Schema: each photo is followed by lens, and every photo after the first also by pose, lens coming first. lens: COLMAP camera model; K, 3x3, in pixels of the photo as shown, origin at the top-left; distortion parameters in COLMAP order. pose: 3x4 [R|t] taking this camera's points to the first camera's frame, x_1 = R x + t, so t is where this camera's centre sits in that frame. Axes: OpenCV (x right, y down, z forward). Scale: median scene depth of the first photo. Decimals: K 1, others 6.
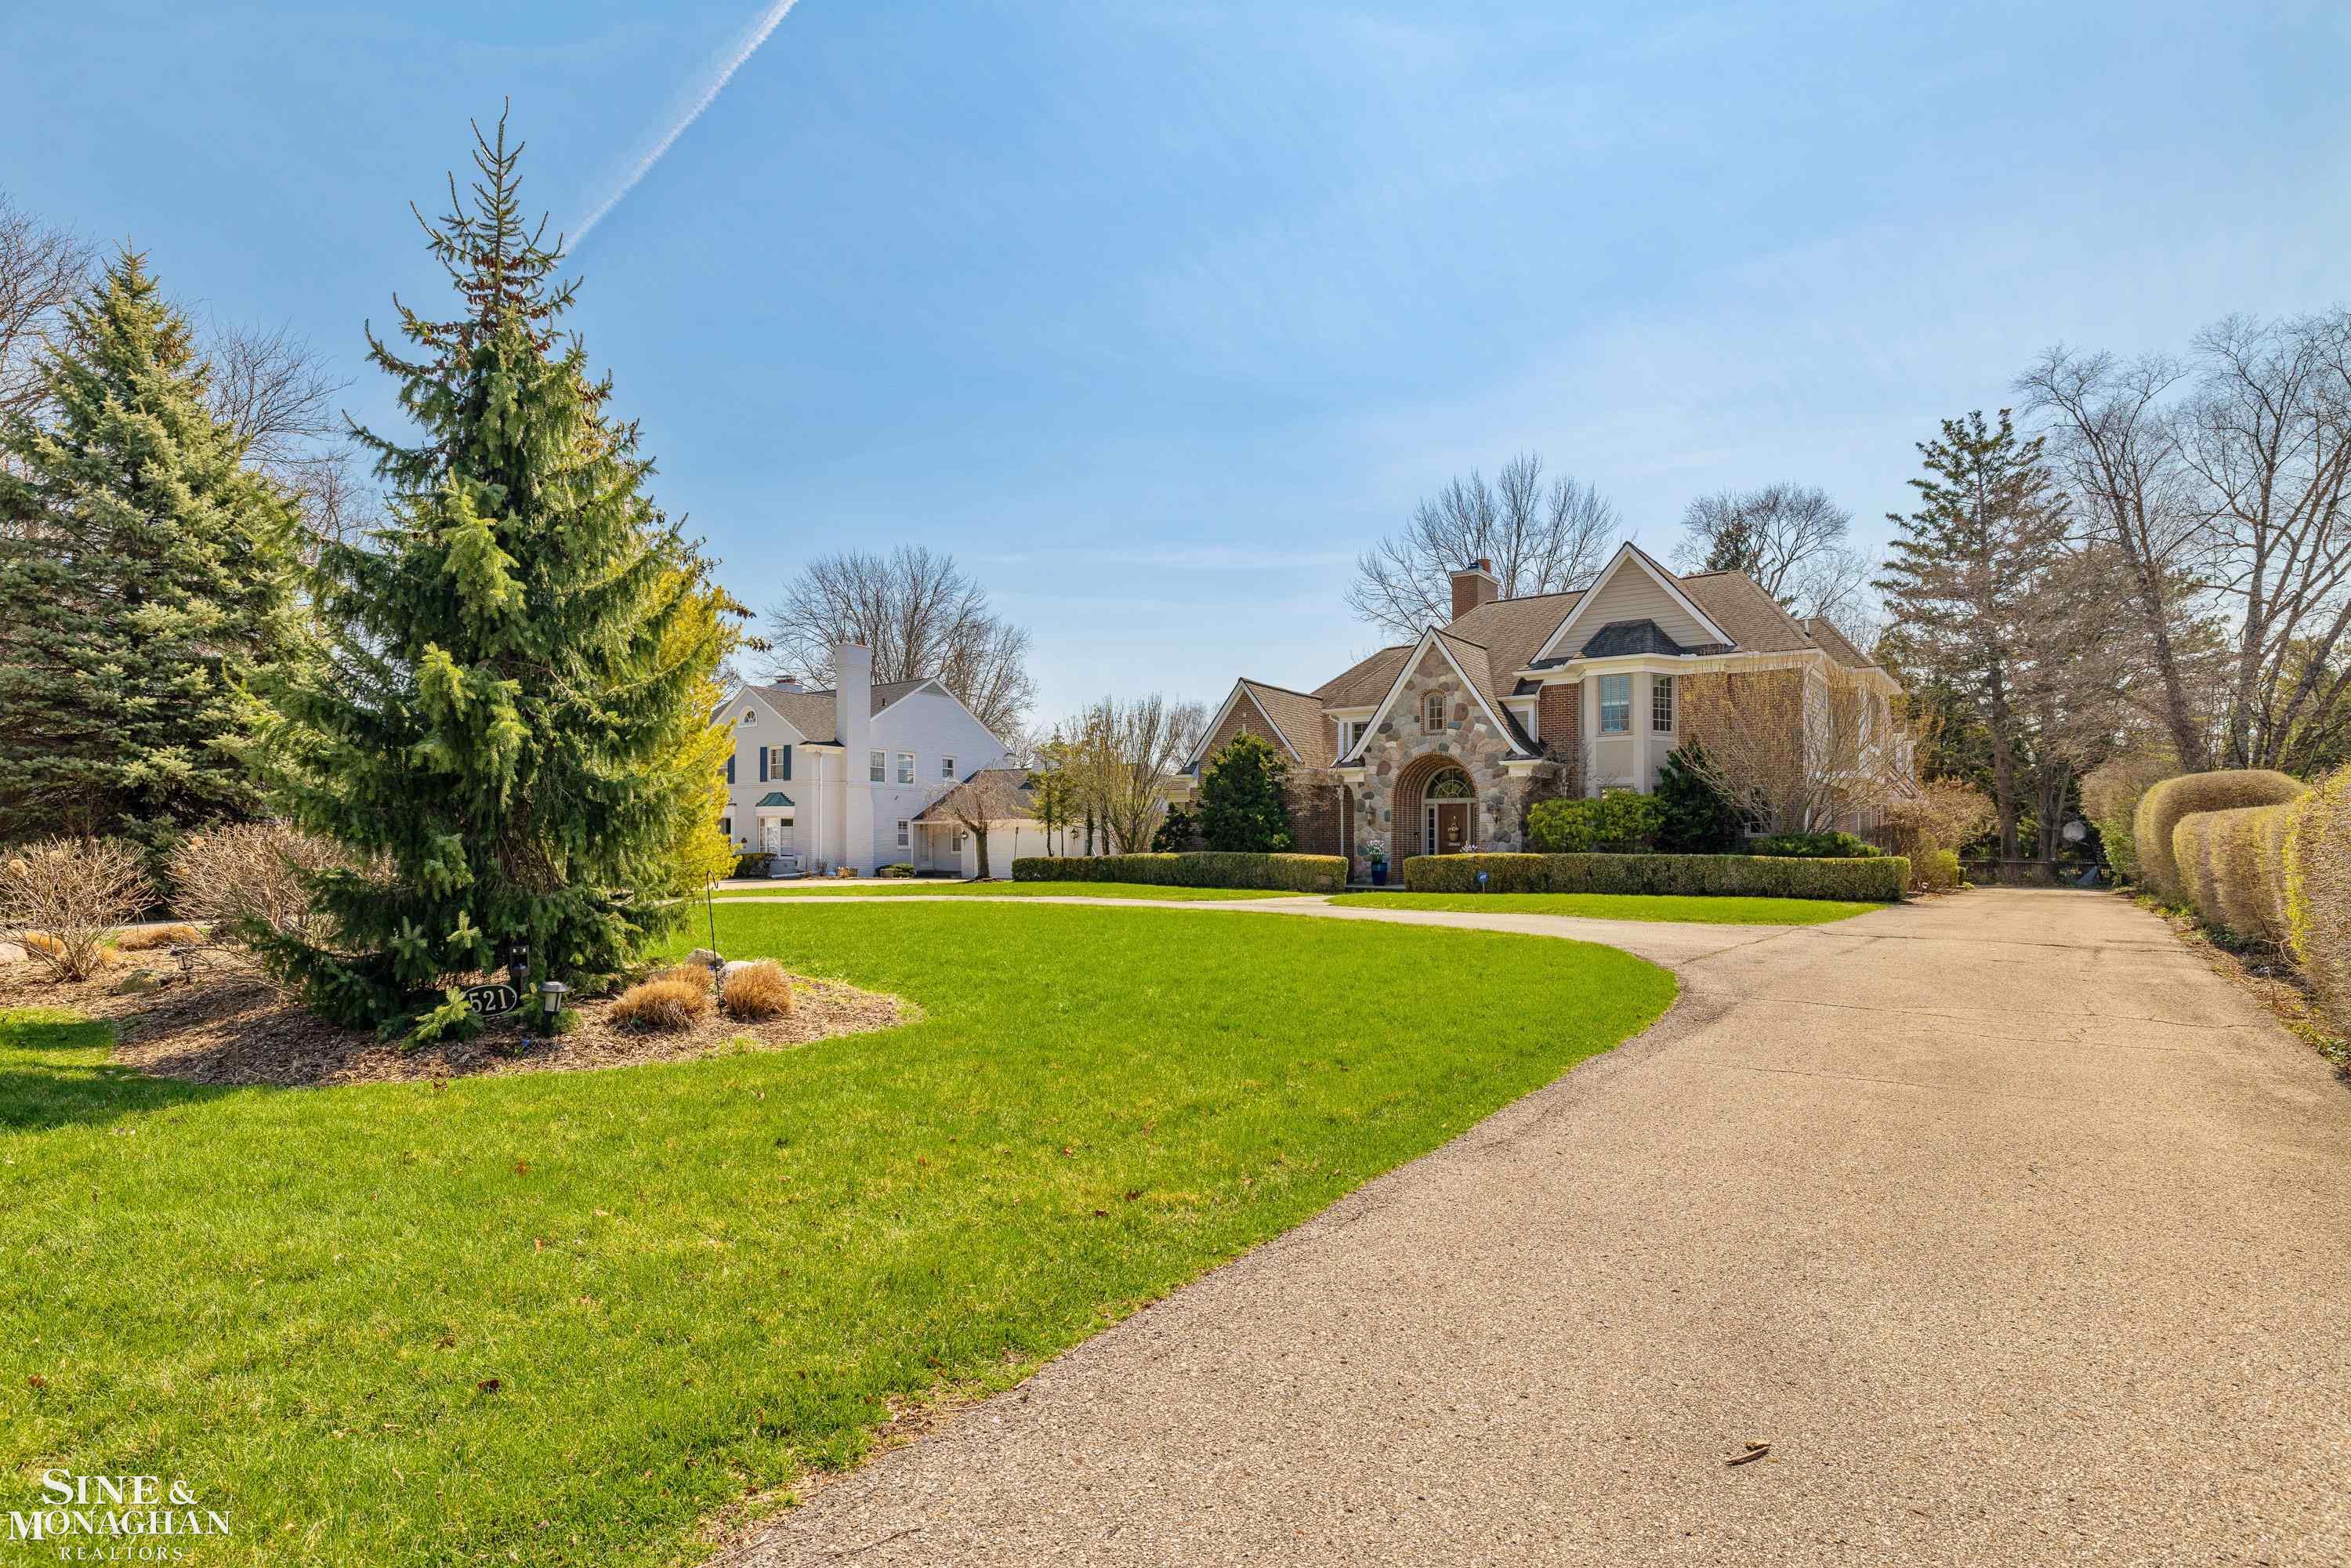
lens RADIAL K [[1253.6, 0, 1267.4], [0, 1253.6, 821.4], [0, 0, 1]] dist [-0.027834, -0.001576]
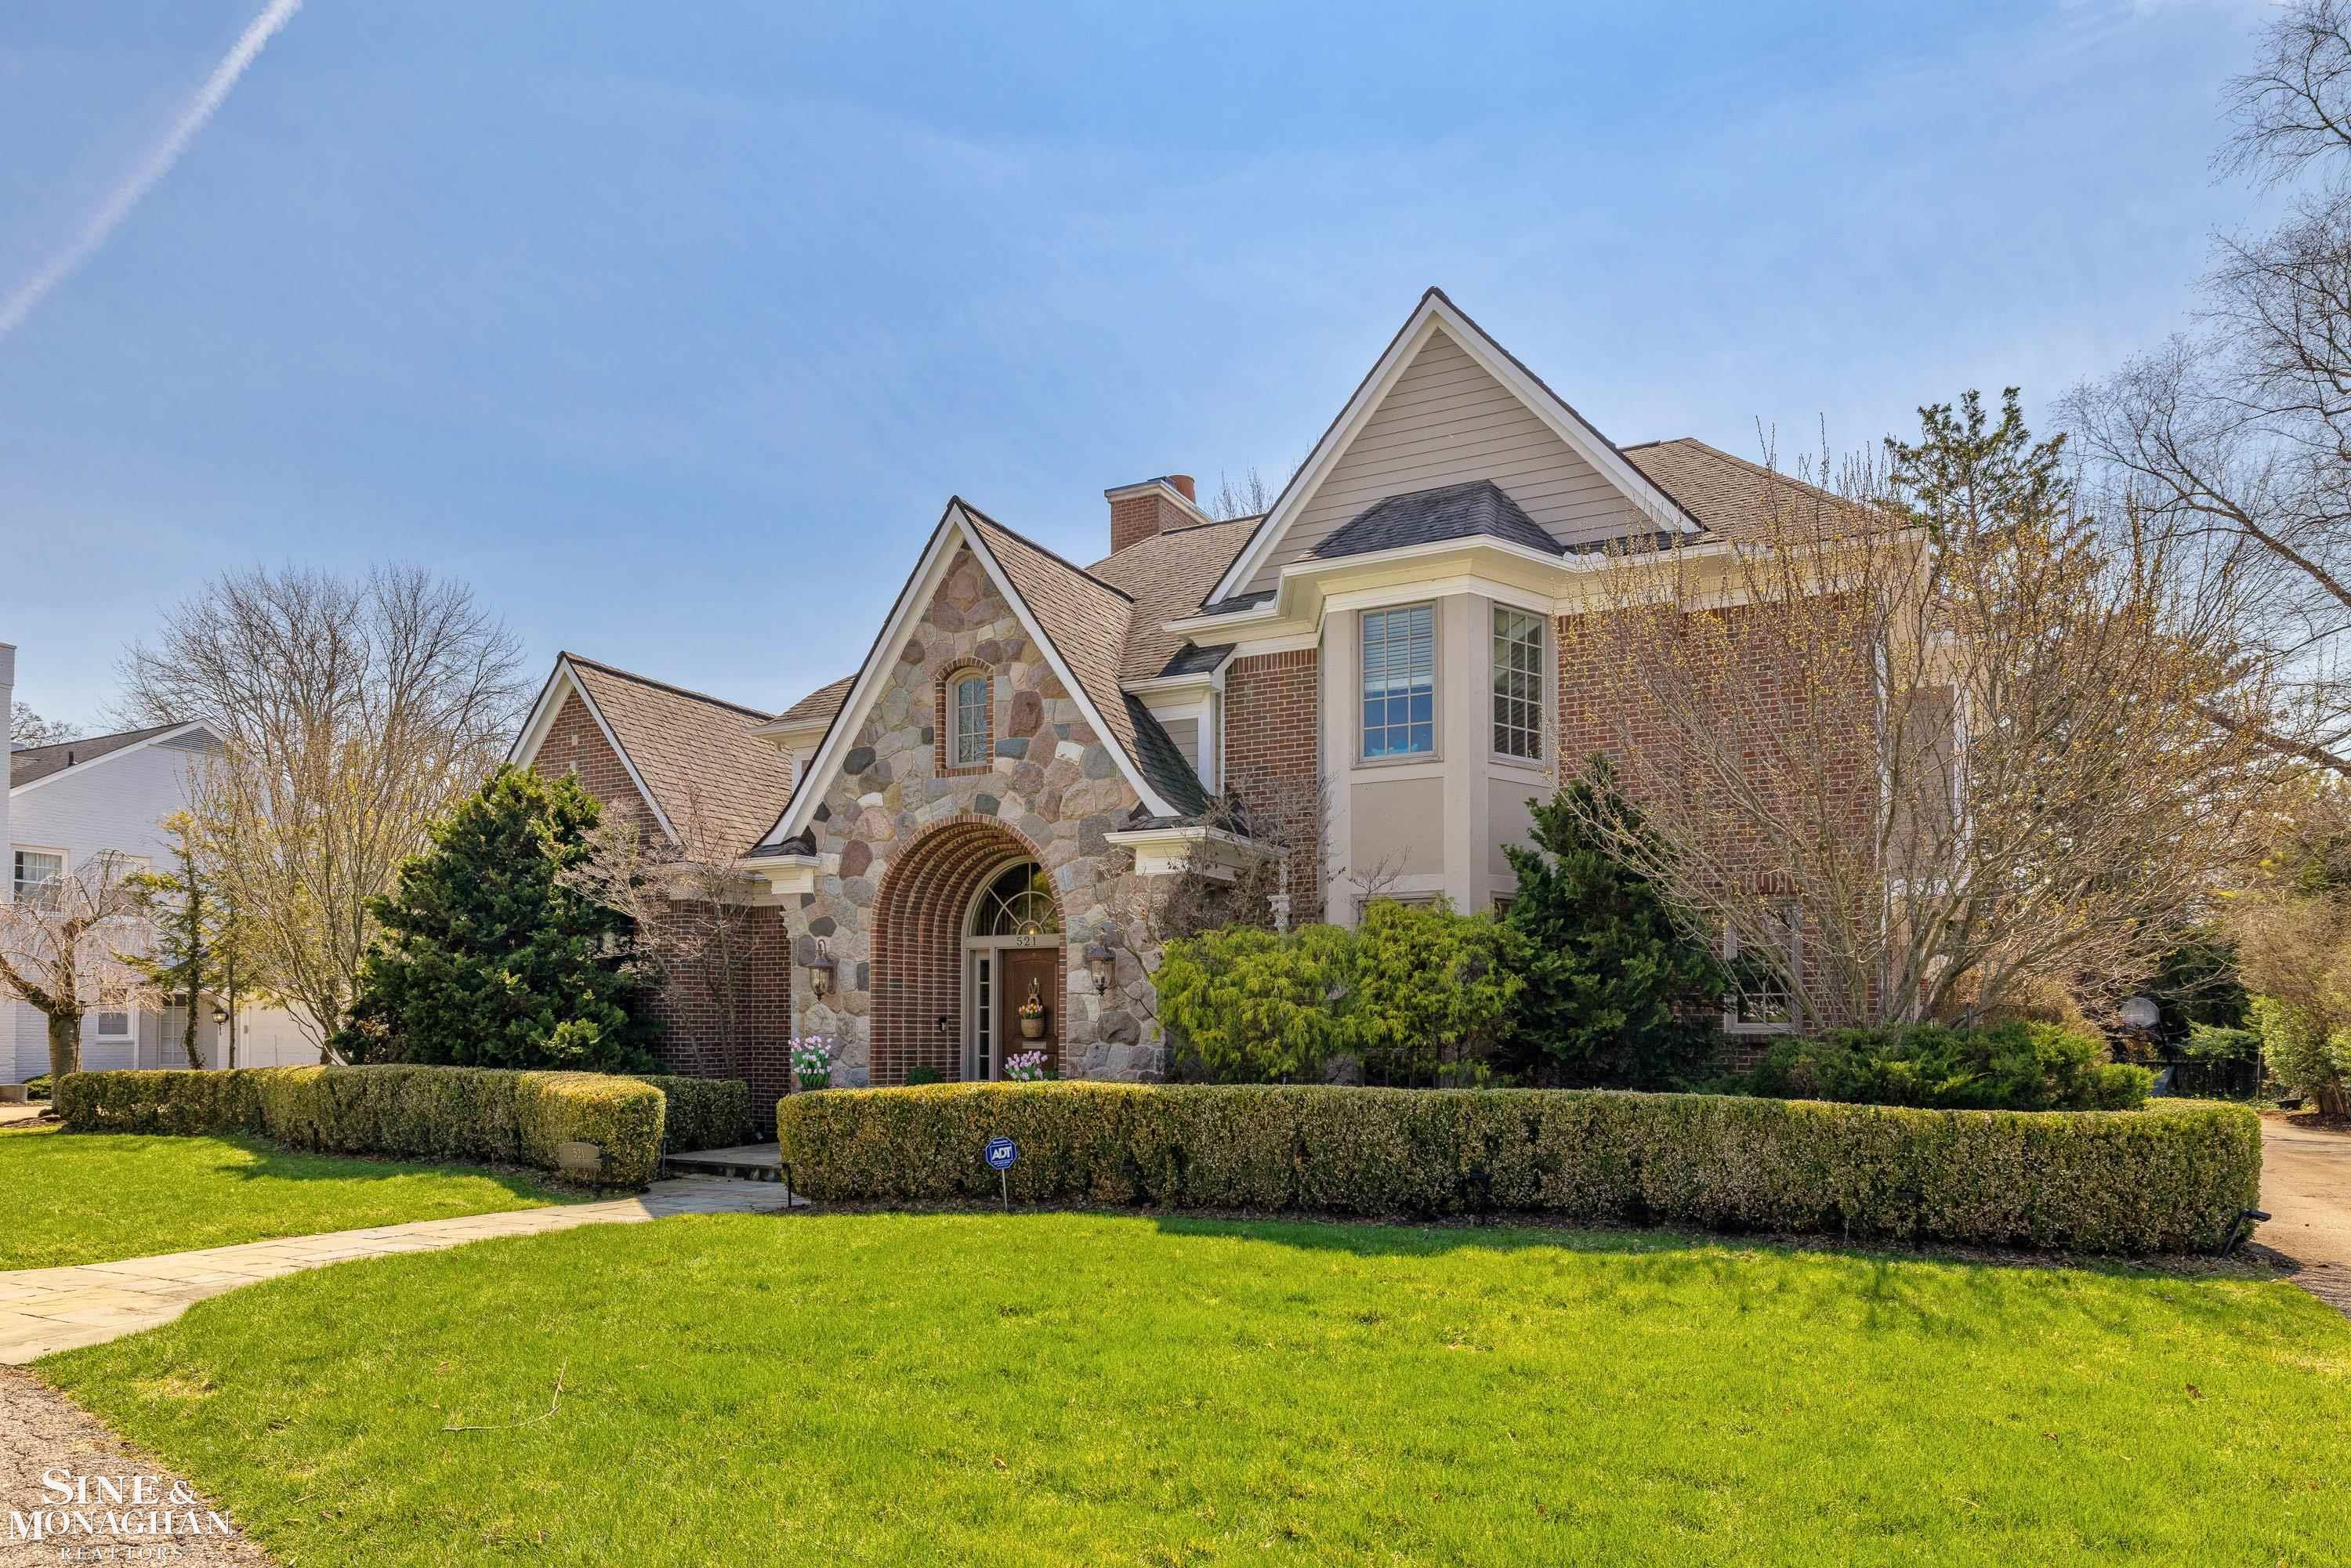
lens RADIAL K [[1396.8, 0, 1290.2], [0, 1396.8, 998.5], [0, 0, 1]] dist [-0.007609, 0.004193]
pose [[0.990218, 0.000569, 0.139531, 0.173429], [-0.001565, 0.999974, 0.007031, -0.000520], [-0.139524, -0.007180, 0.990193, 0.542716]]
